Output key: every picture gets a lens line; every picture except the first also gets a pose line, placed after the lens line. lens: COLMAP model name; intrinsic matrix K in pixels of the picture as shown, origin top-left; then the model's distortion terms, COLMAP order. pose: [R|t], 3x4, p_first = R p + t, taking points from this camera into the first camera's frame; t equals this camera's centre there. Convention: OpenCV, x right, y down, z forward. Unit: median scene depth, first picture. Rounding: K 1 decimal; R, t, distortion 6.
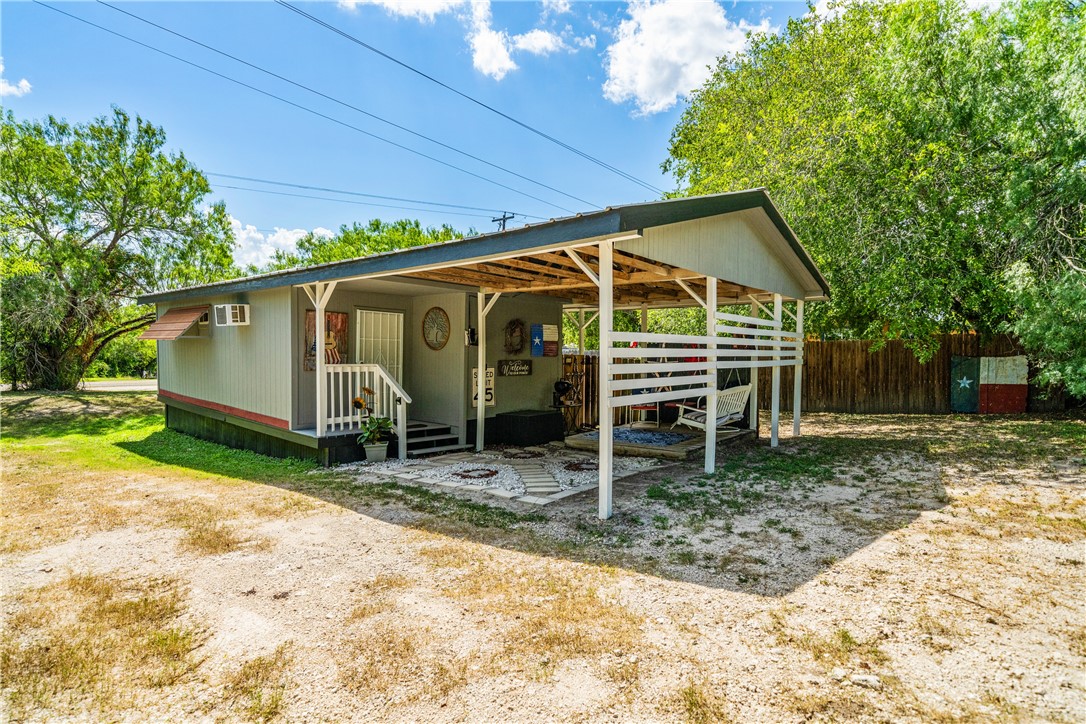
lens RADIAL K [[561.4, 0, 543.0], [0, 561.4, 362.0], [0, 0, 1]] dist [-0.000683, 0.000488]
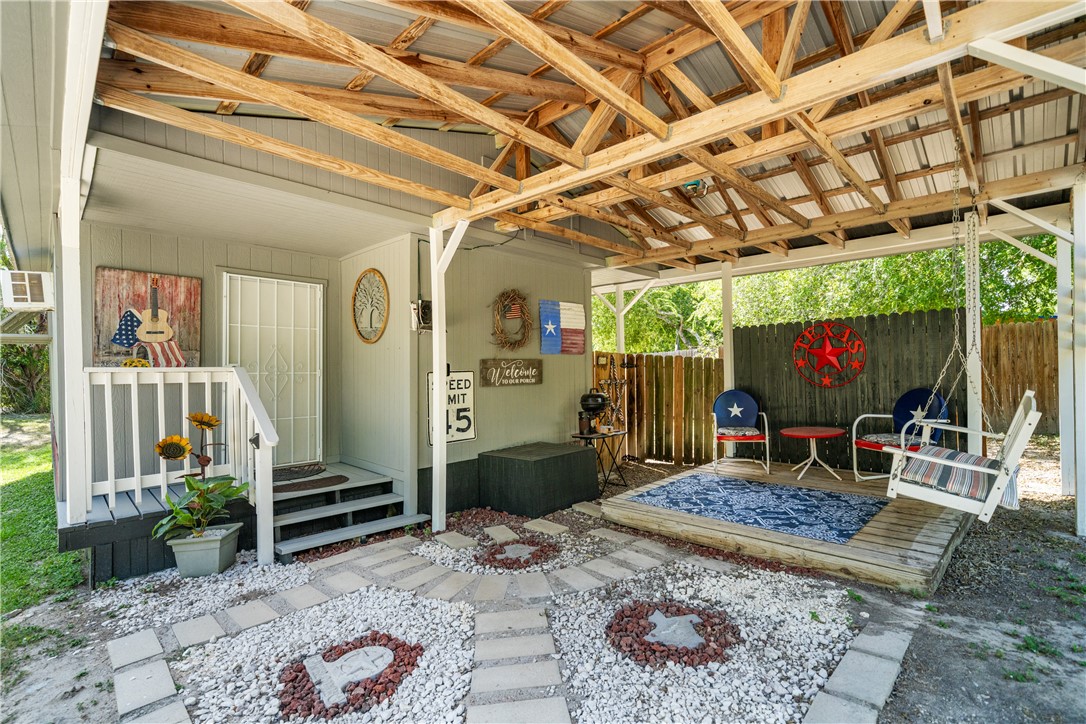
lens RADIAL K [[465.3, 0, 544.5], [0, 465.3, 367.1], [0, 0, 1]] dist [-0.001463, -0.000282]
pose [[0.997559, -0.022271, -0.066189, 0.016564], [0.020827, 0.999531, -0.022430, 0.016914], [0.066658, 0.020997, 0.997555, 0.527594]]
